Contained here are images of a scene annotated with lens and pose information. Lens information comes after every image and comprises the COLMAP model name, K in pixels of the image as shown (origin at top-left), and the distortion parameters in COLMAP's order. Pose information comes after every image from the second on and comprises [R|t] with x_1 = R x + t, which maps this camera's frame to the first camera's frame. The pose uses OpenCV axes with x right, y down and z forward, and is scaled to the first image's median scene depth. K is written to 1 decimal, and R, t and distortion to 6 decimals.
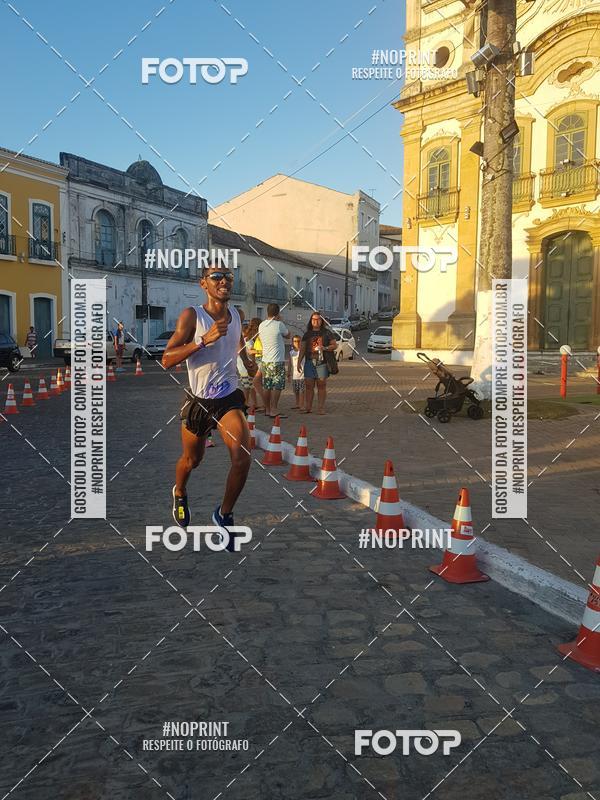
lens RADIAL K [[631.4, 0, 295.8], [0, 631.4, 397.9], [0, 0, 1]] dist [0.041563, -0.096782]
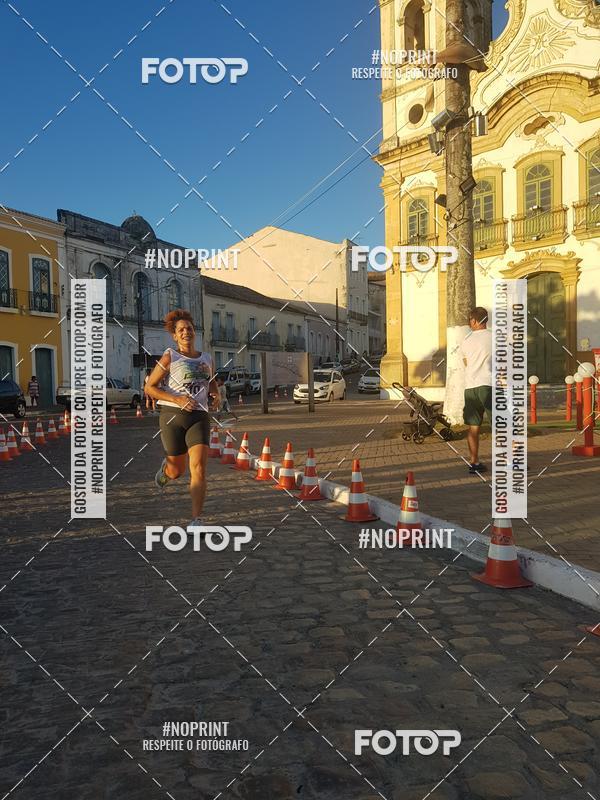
lens RADIAL K [[750.4, 0, 300.6], [0, 750.4, 455.4], [0, 0, 1]] dist [-0.007214, -0.002846]
pose [[0.999687, -0.024829, -0.003212, 0.031674], [0.024719, 0.999223, -0.030713, 0.094232], [0.003972, 0.030624, 0.999523, -0.320530]]
